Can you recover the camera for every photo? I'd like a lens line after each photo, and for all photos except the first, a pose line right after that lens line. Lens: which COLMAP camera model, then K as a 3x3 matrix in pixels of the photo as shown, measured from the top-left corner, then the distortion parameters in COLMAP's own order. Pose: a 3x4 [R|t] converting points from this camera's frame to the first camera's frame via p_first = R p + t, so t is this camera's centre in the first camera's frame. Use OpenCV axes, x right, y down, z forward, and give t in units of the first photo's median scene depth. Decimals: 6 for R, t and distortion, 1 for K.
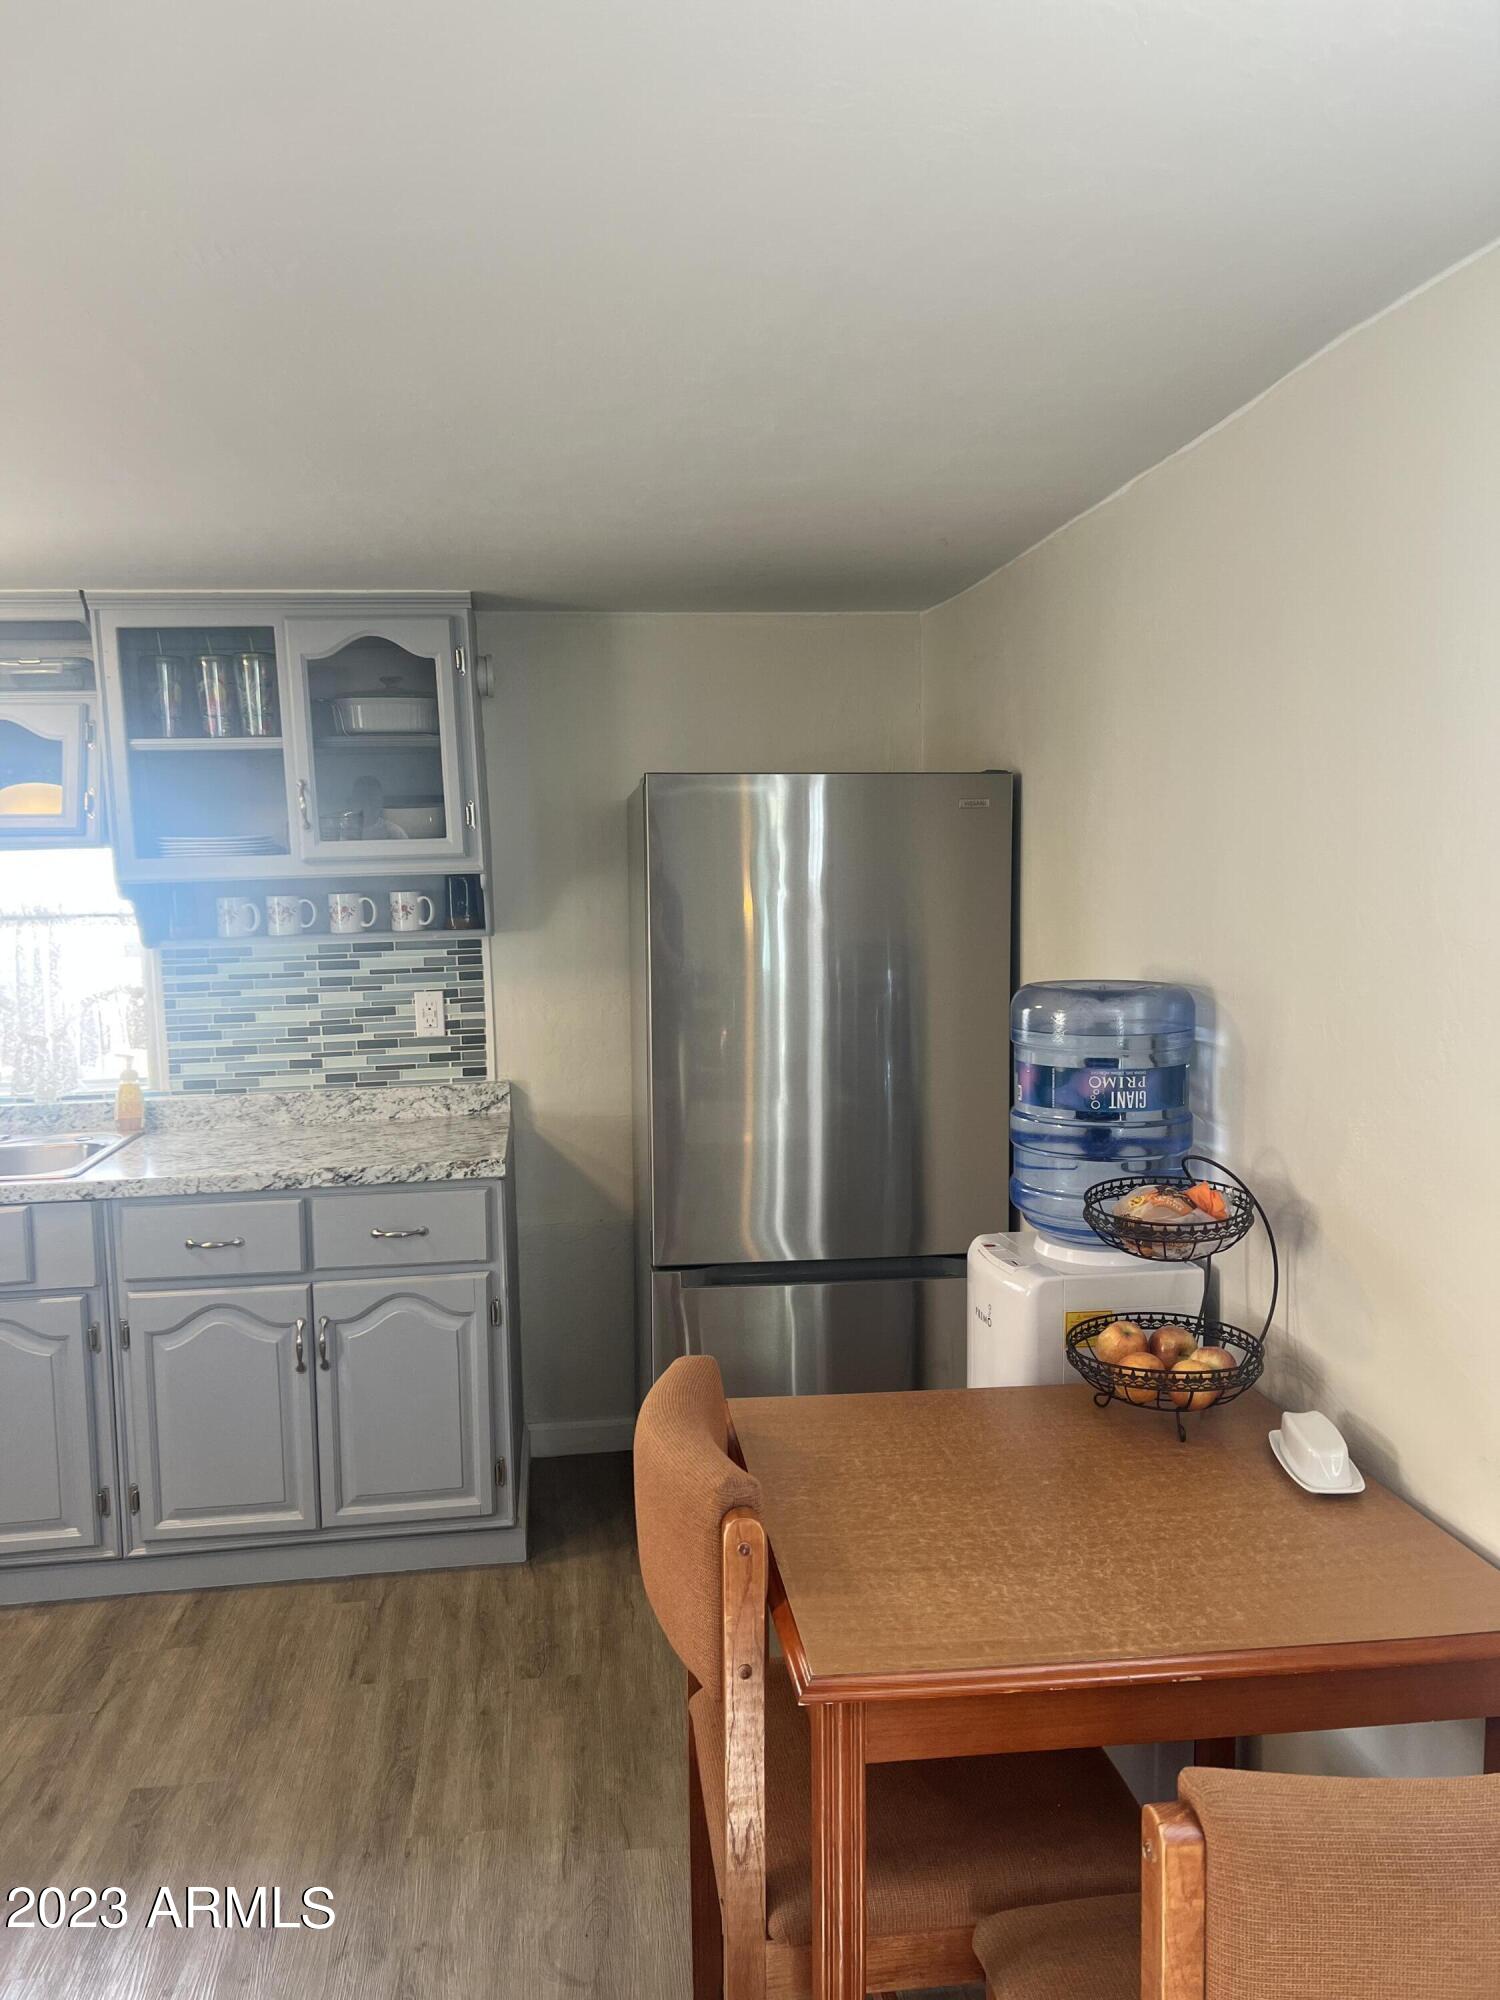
lens RADIAL K [[1502.4, 0, 767.6], [0, 1502.4, 1015.8], [0, 0, 1]] dist [0.054611, -0.065189]
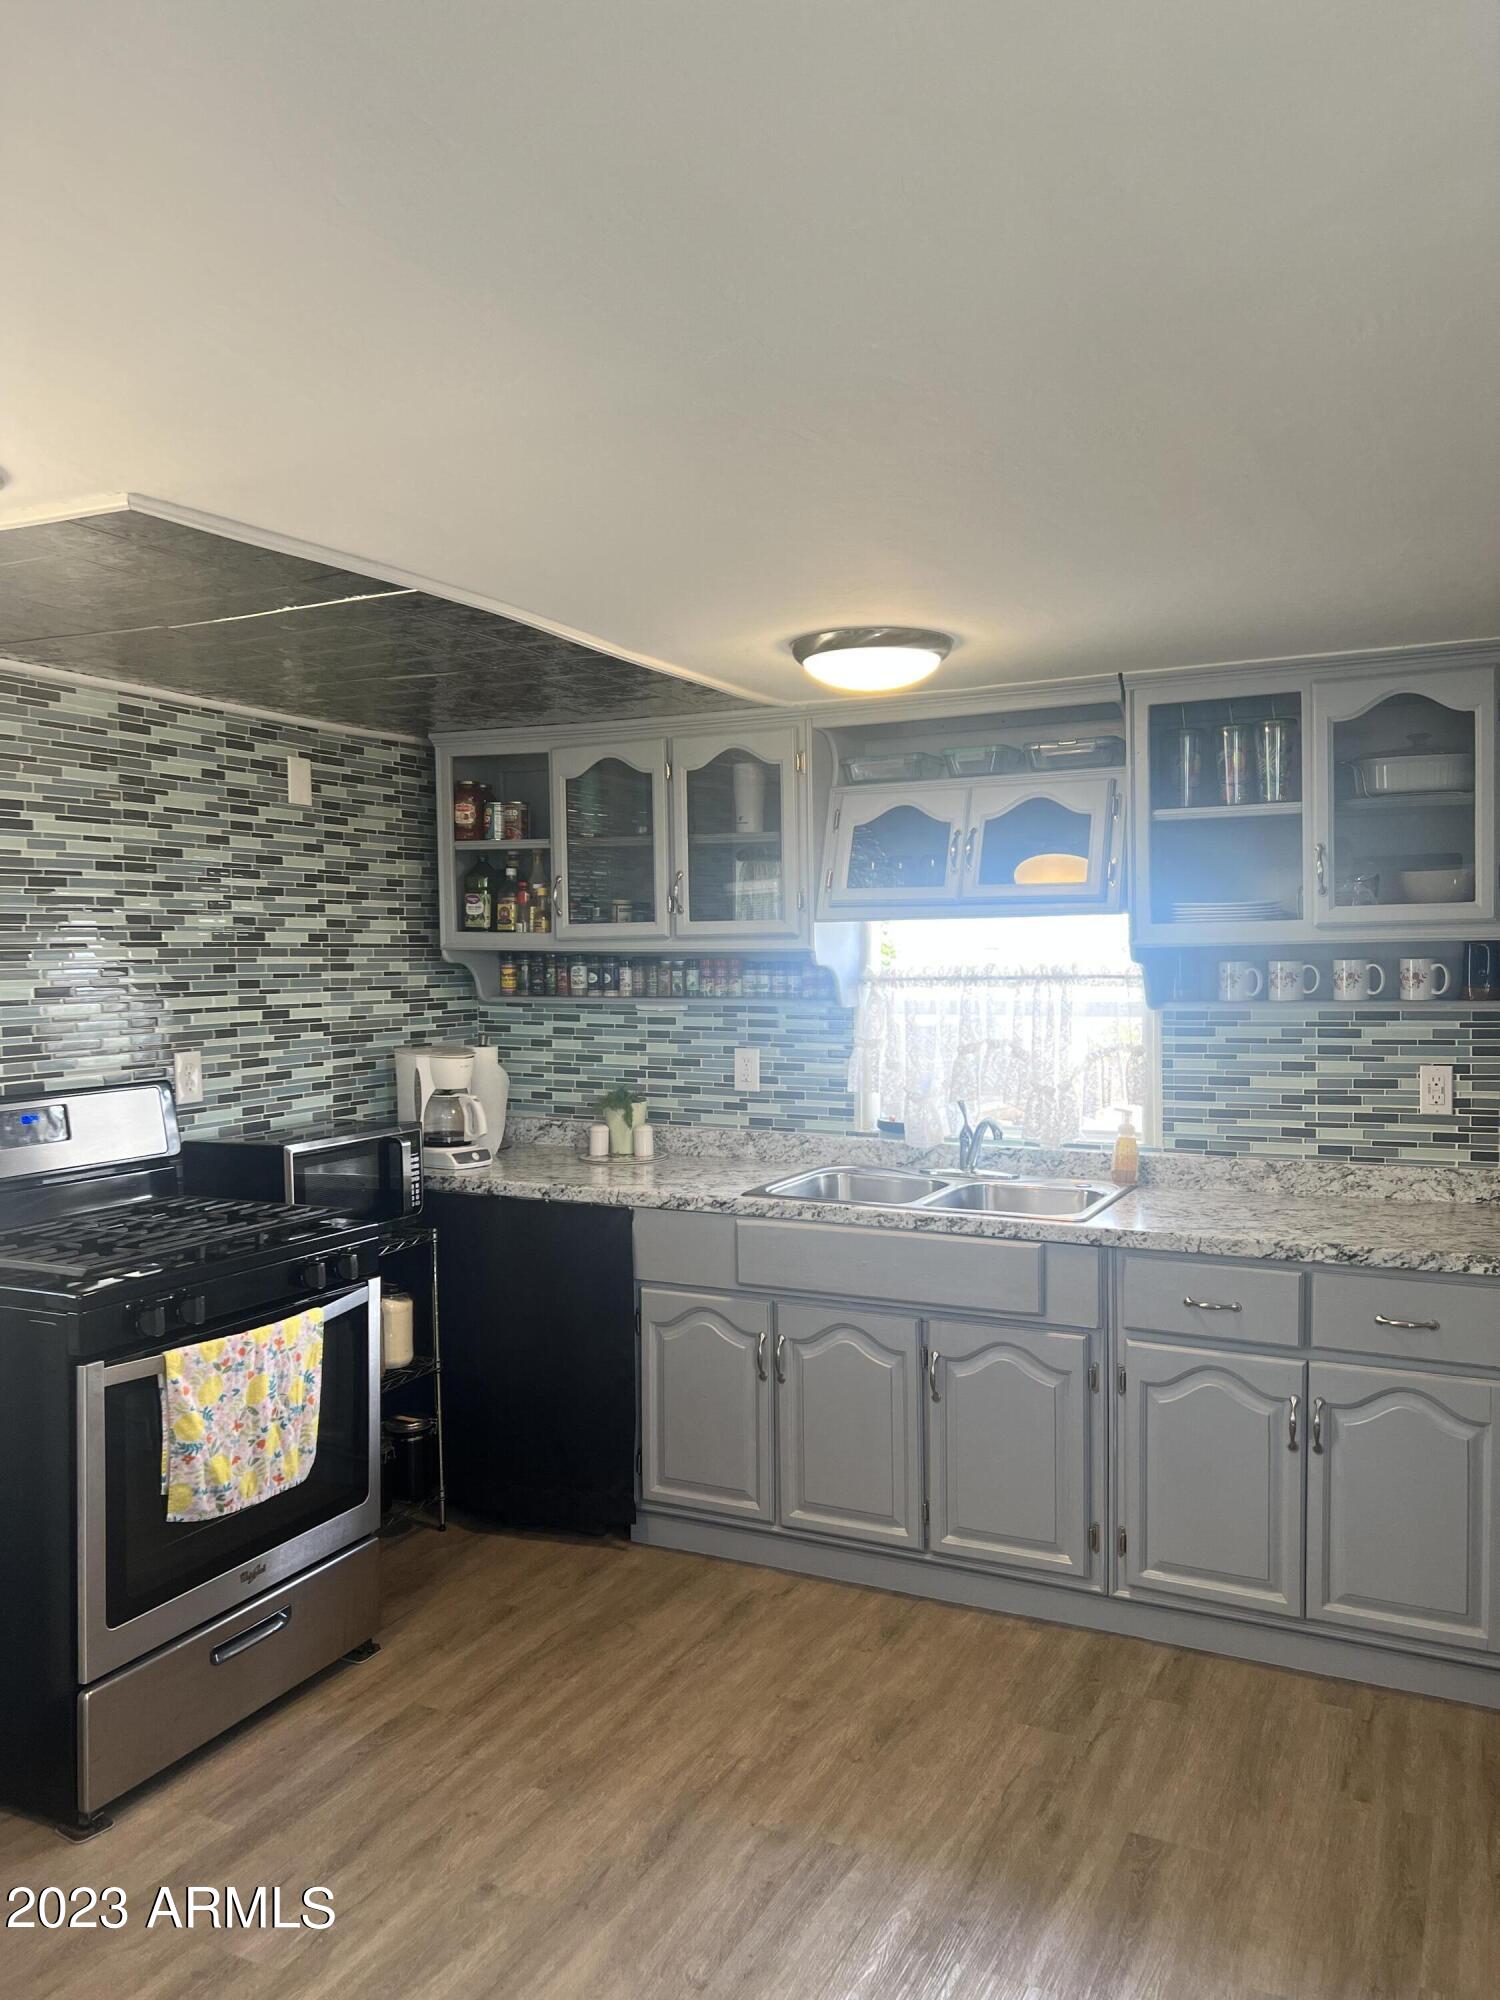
lens RADIAL K [[1502.4, 0, 764.6], [0, 1502.4, 1015.2], [0, 0, 1]] dist [0.054611, -0.065189]
pose [[0.828906, 0.039132, -0.558017, -0.056768], [-0.062552, 0.997778, -0.022948, 0.000007], [0.555879, 0.053927, 0.829512, -0.009665]]
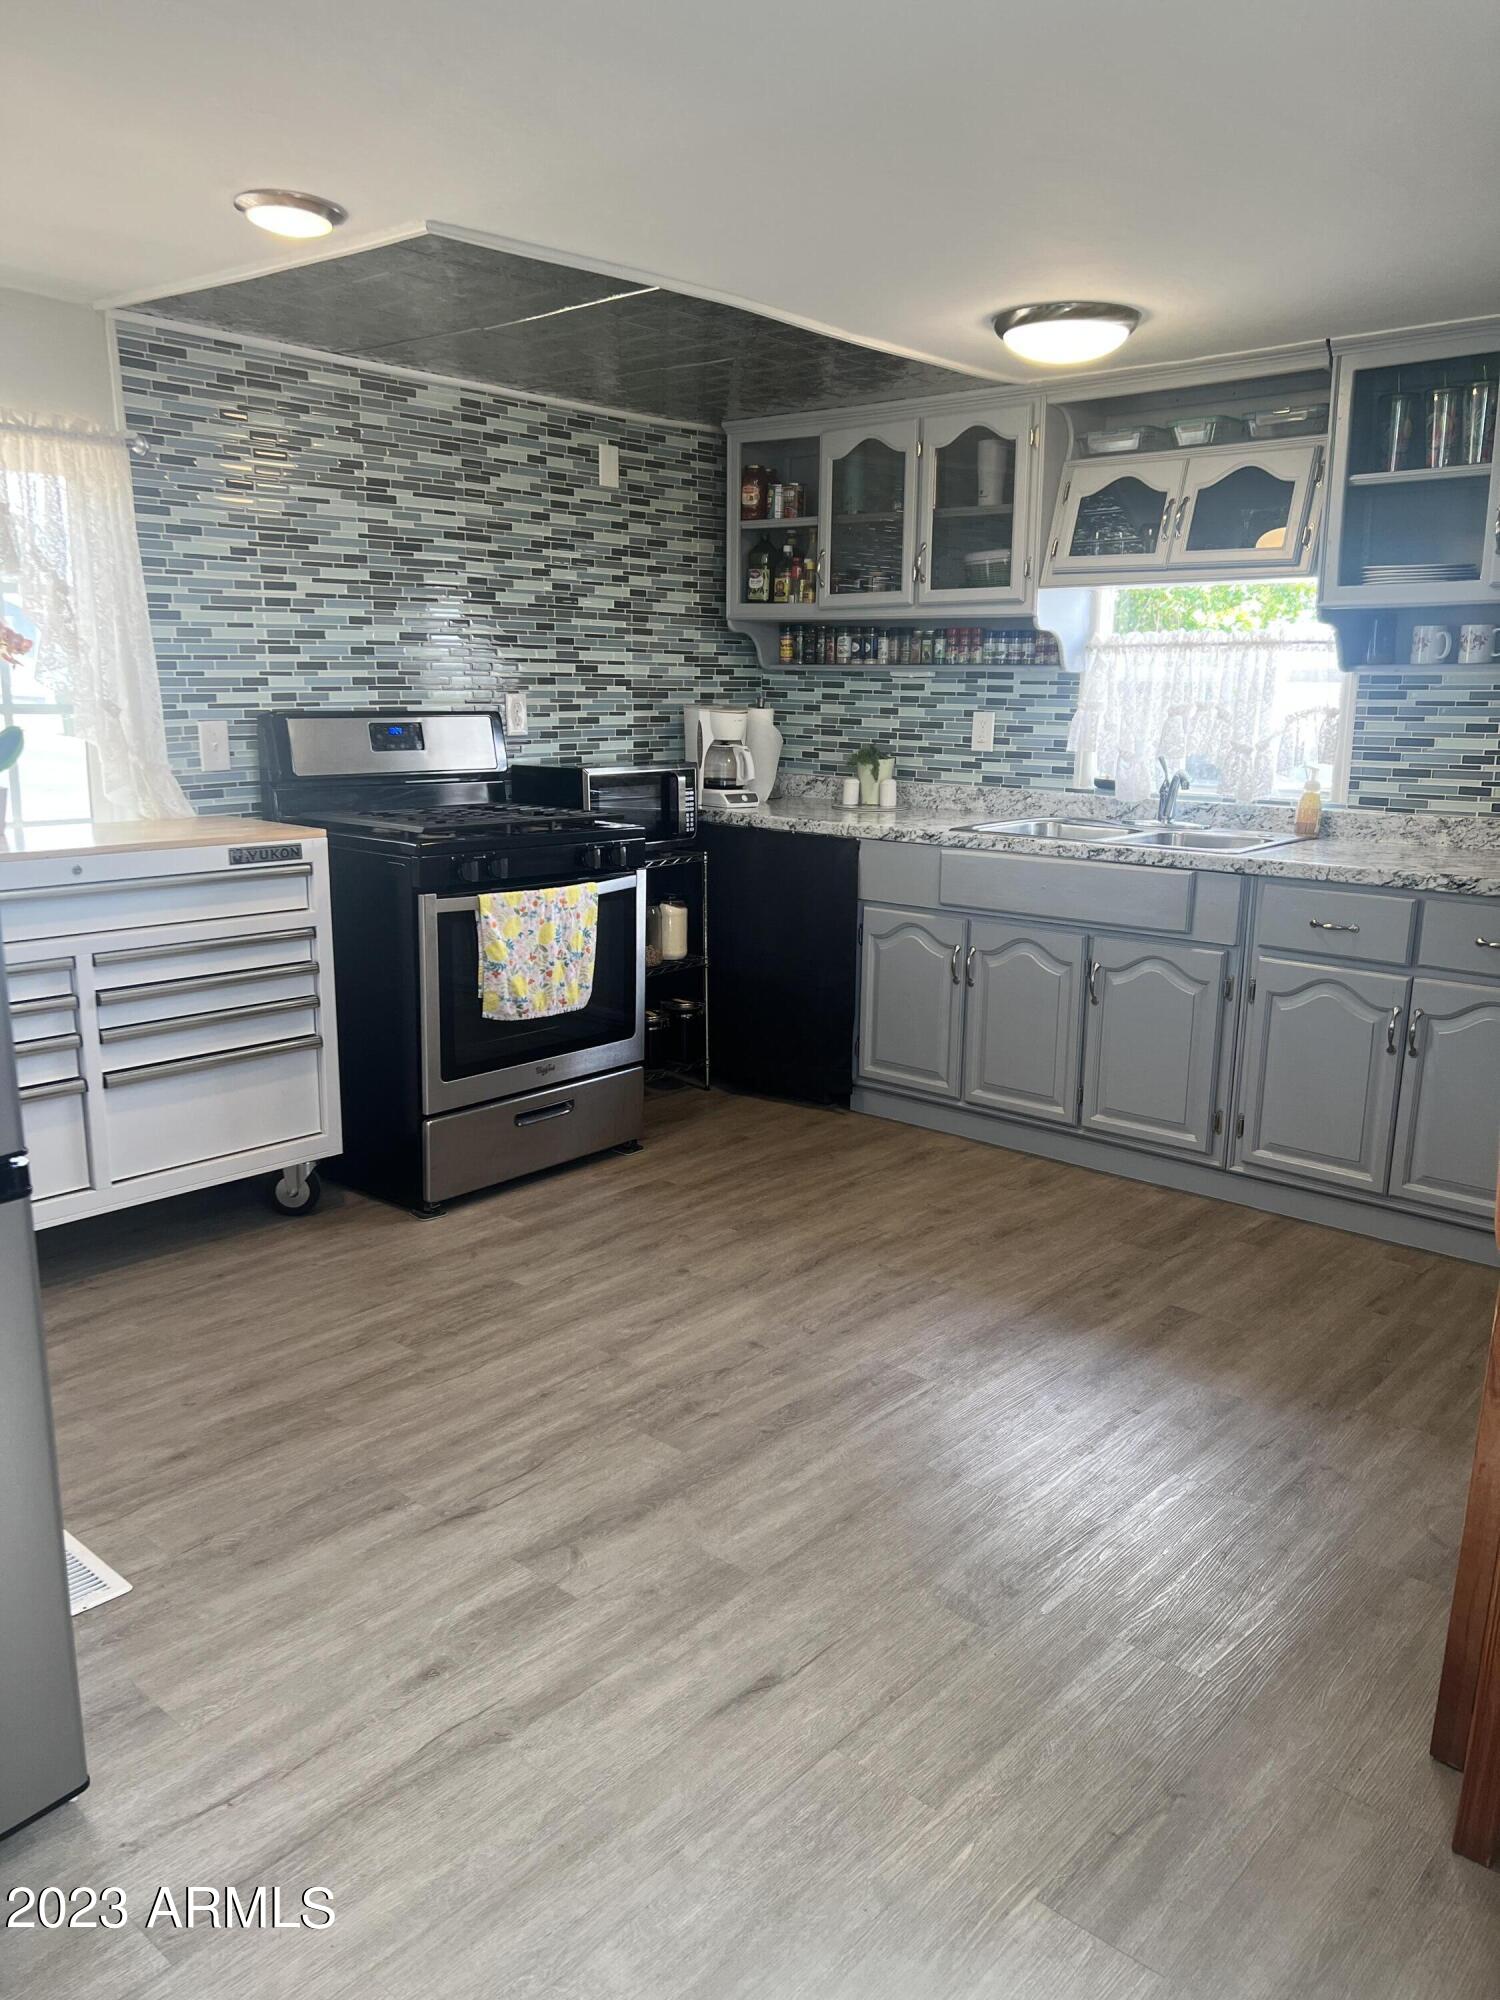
lens RADIAL K [[1502.4, 0, 738.4], [0, 1502.4, 1013.1], [0, 0, 1]] dist [0.054611, -0.065189]
pose [[0.650127, 0.193754, -0.734707, 0.191333], [-0.096433, 0.980163, 0.173153, 0.058007], [0.753682, -0.041721, 0.655914, -0.093770]]
